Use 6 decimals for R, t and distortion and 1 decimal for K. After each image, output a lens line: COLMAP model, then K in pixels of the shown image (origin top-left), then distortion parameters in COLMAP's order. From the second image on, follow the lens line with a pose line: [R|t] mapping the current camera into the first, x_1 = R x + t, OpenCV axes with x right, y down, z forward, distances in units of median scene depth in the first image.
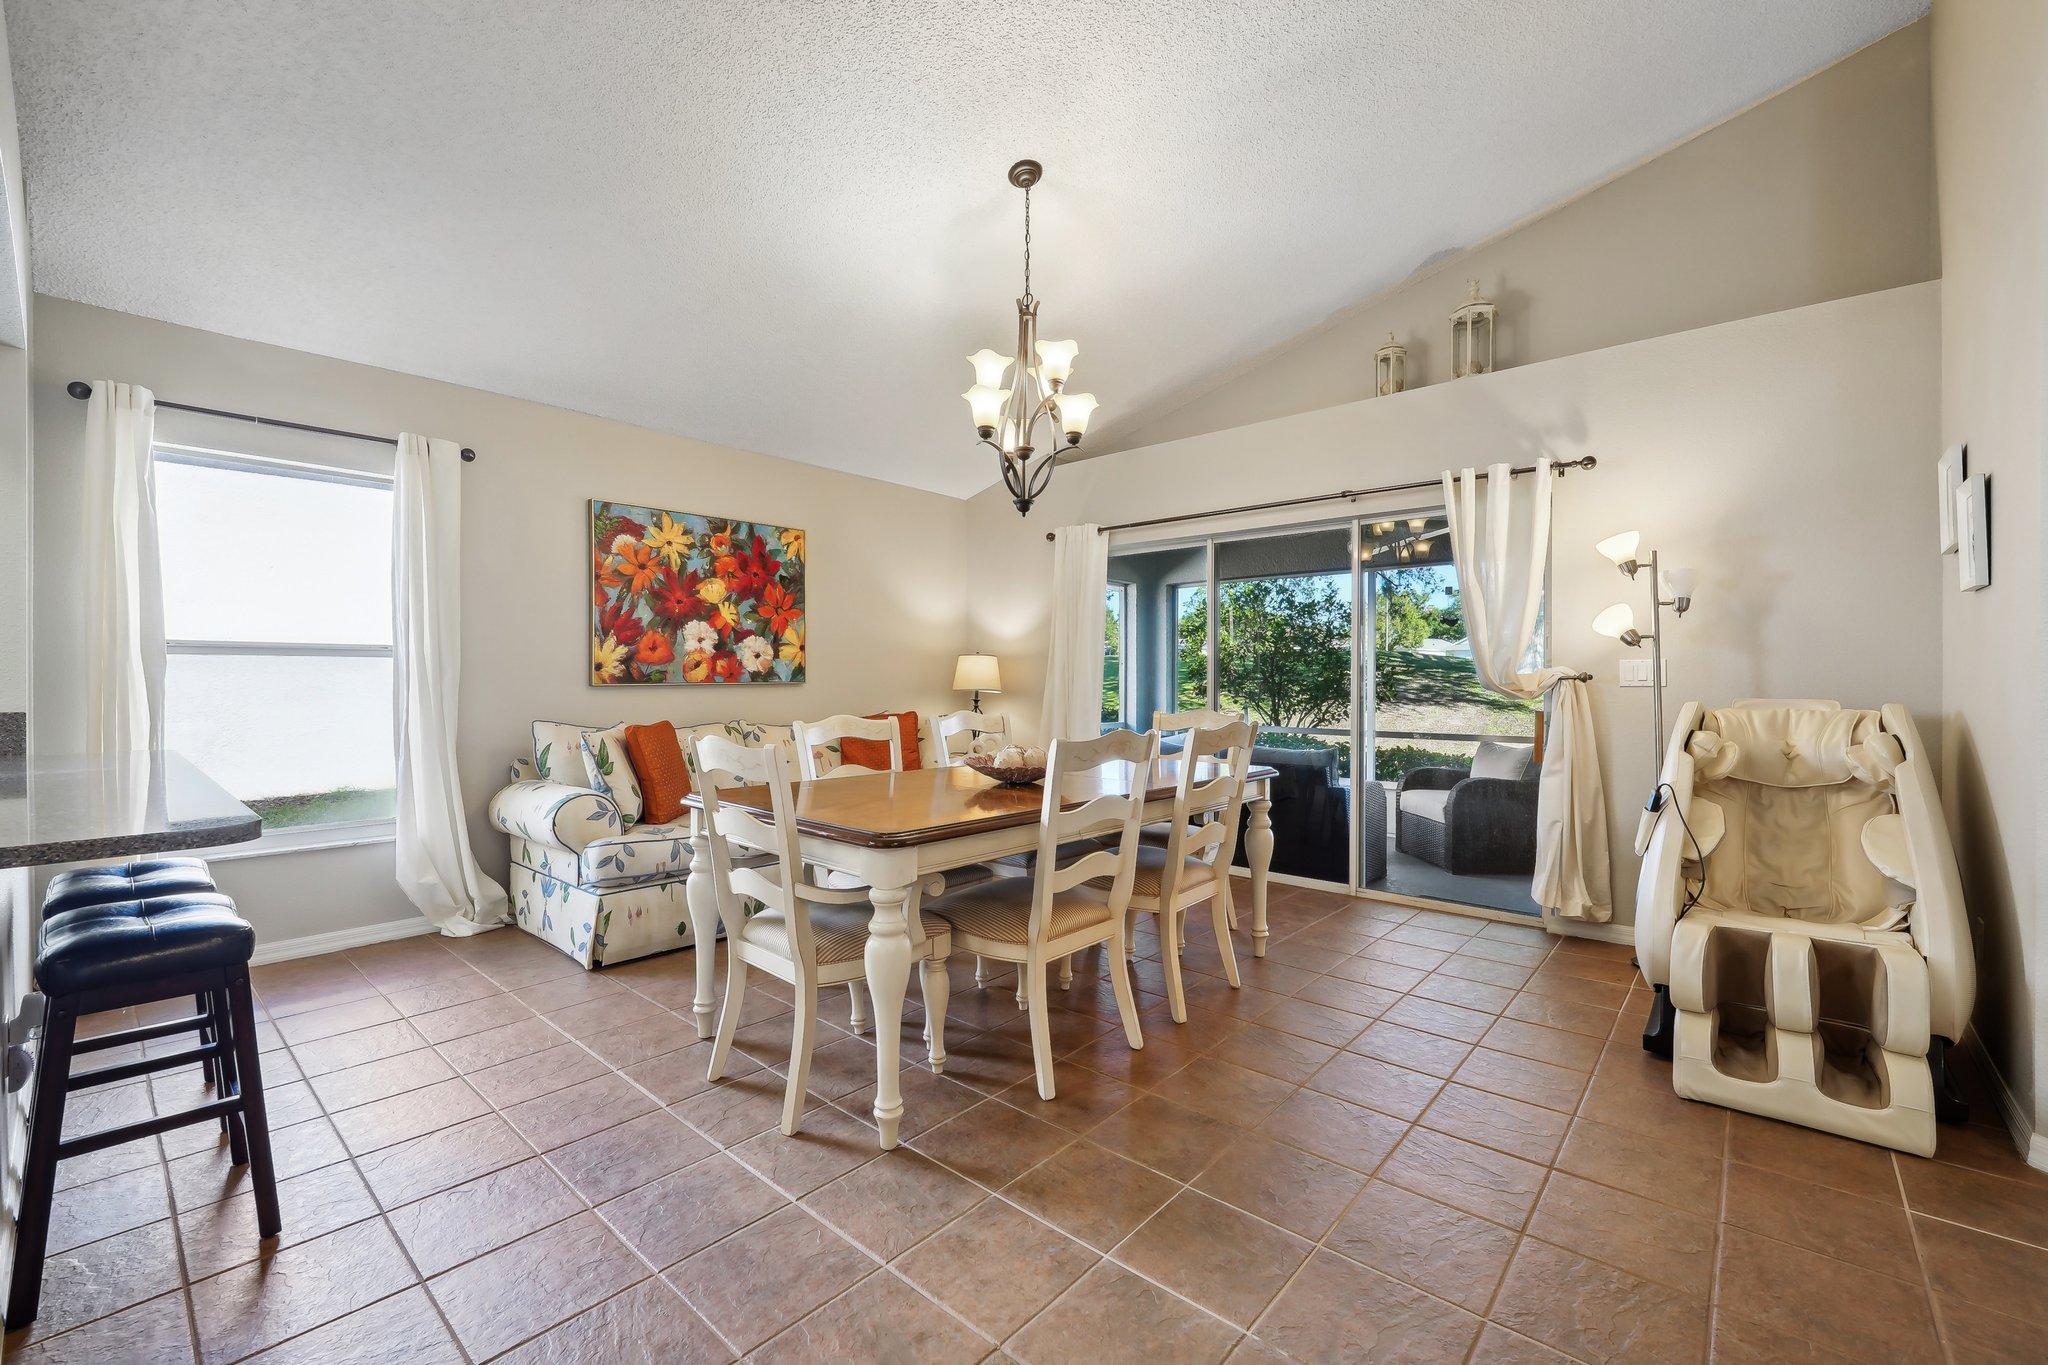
lens RADIAL K [[840.0, 0, 1031.5], [0, 840.0, 682.8], [0, 0, 1]] dist [-0.004004, -0.002723]
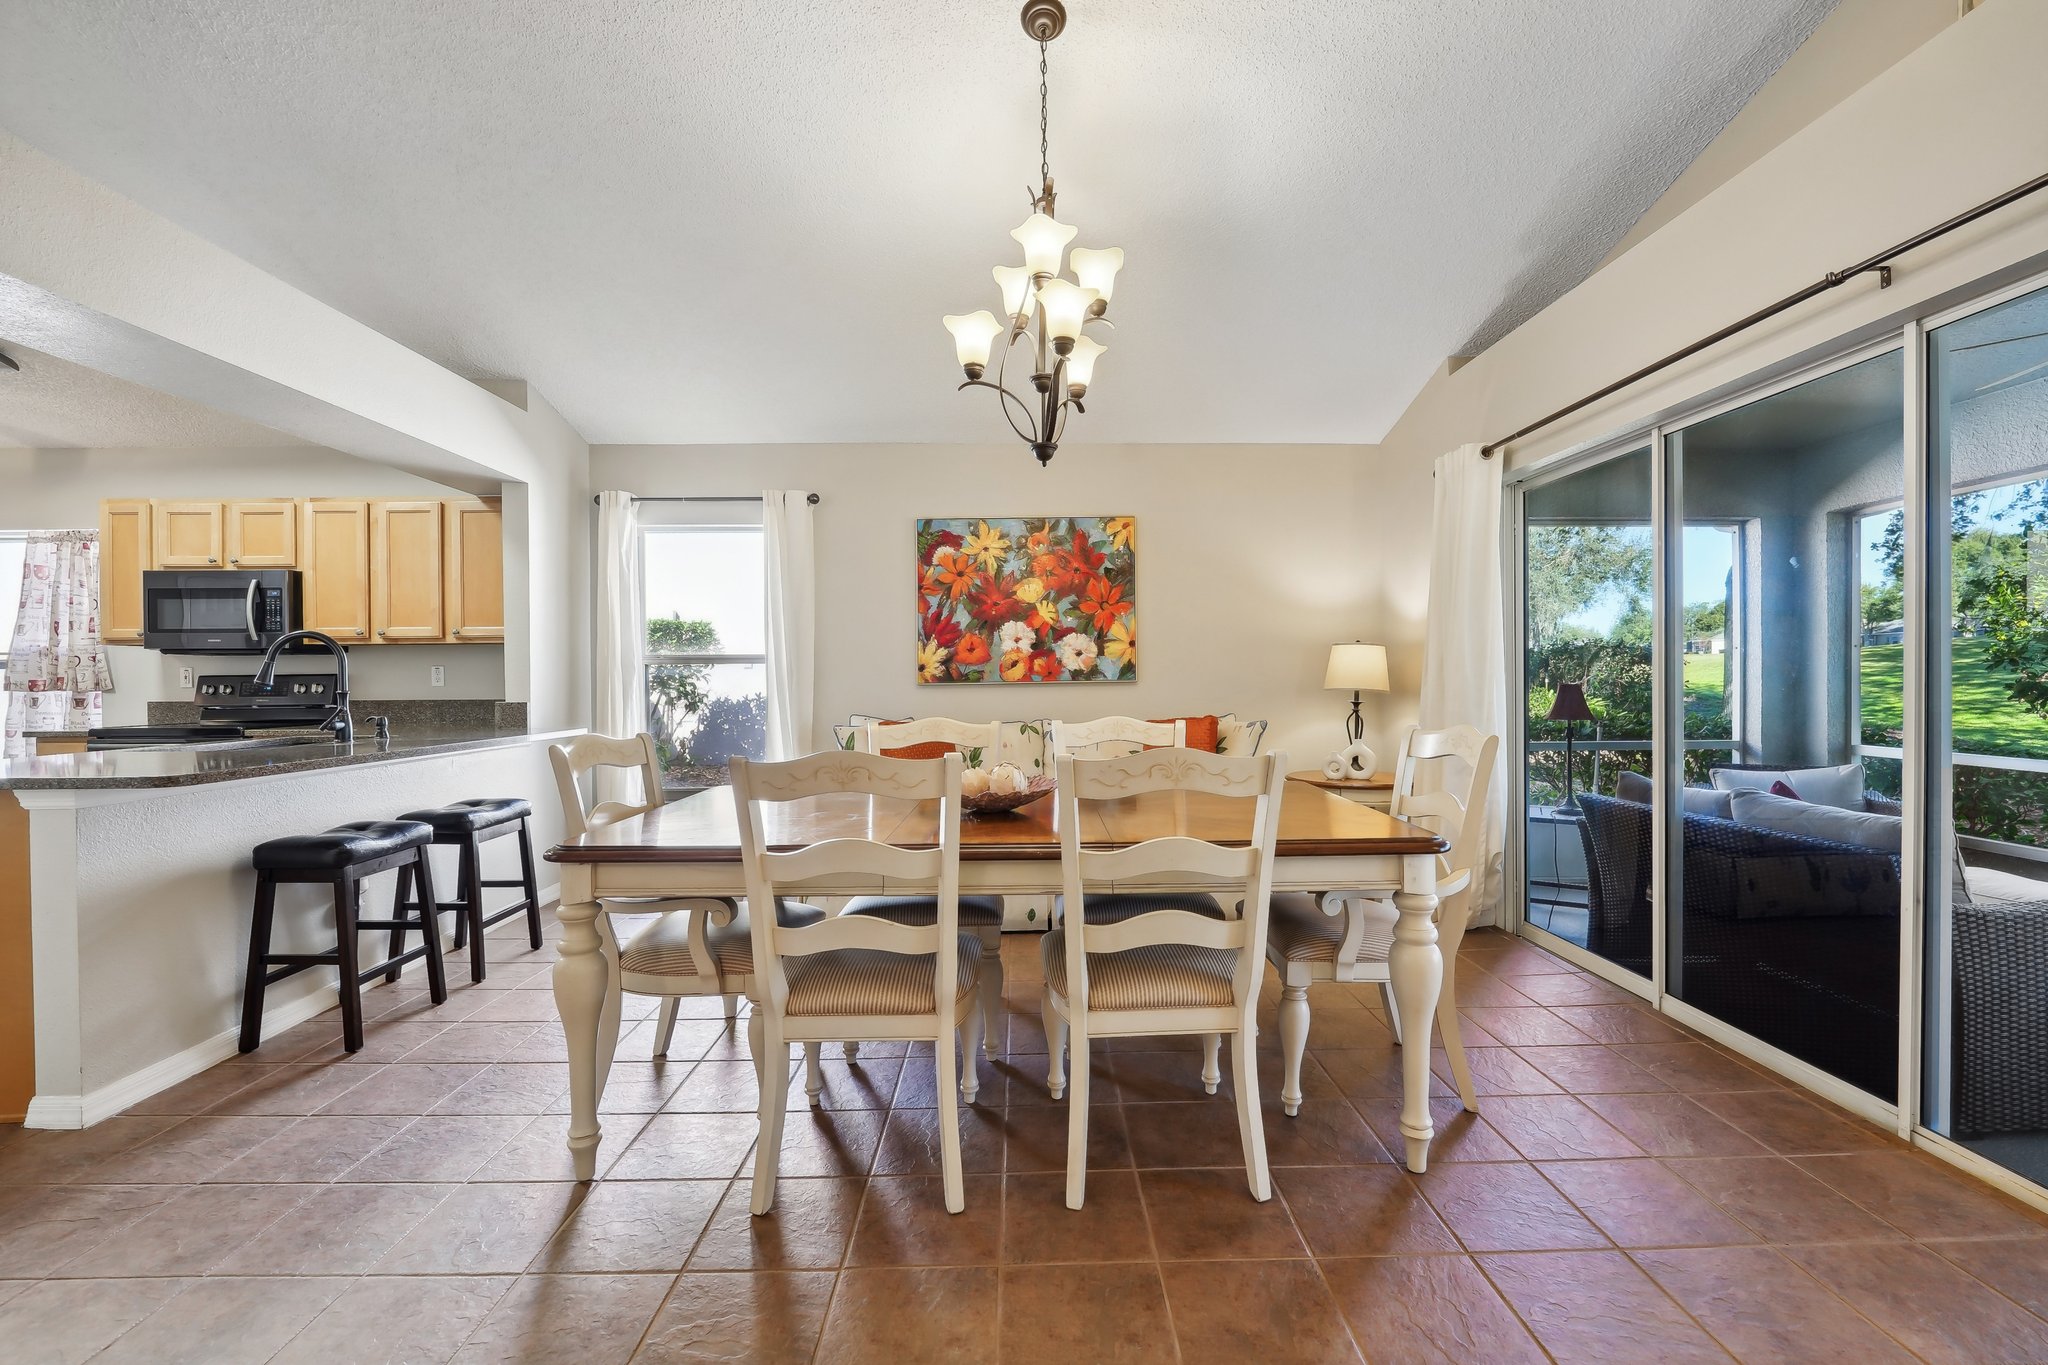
lens RADIAL K [[840.0, 0, 1034.1], [0, 840.0, 691.1], [0, 0, 1]] dist [-0.004004, -0.002723]
pose [[0.672895, 0.007531, -0.739700, 0.409176], [0.003932, 0.999898, 0.013757, -0.002850], [0.739728, -0.012165, 0.672797, 0.351570]]
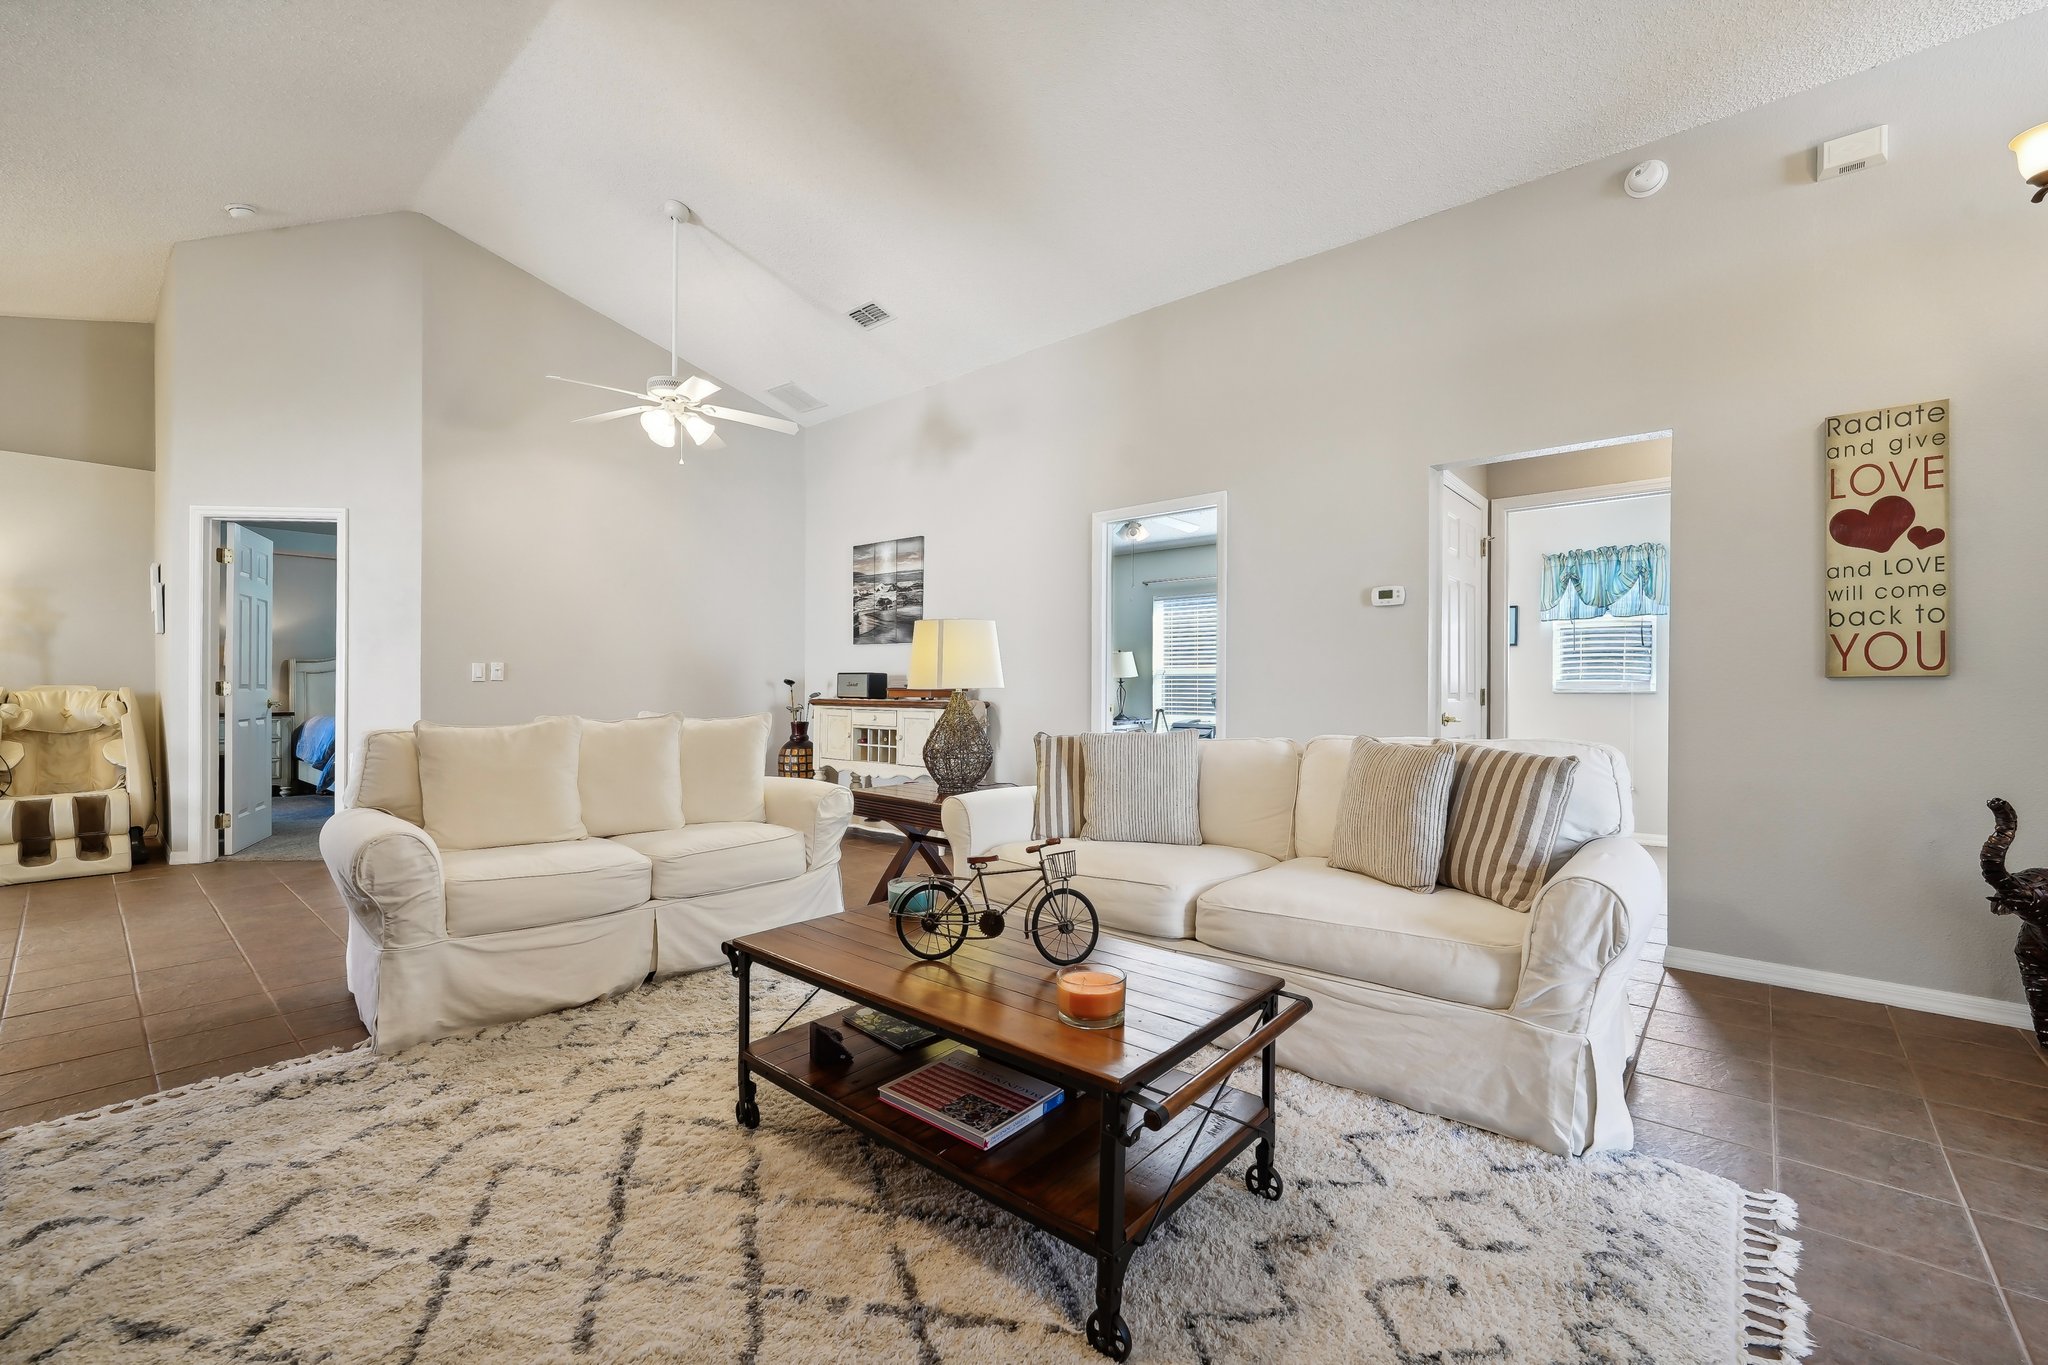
lens RADIAL K [[840.0, 0, 1036.1], [0, 840.0, 696.1], [0, 0, 1]] dist [-0.004004, -0.002723]
pose [[-0.007628, -0.009768, 0.999923, -0.613002], [0.000644, 0.999952, 0.009773, 0.018811], [-0.999971, 0.000718, -0.007622, -0.734813]]
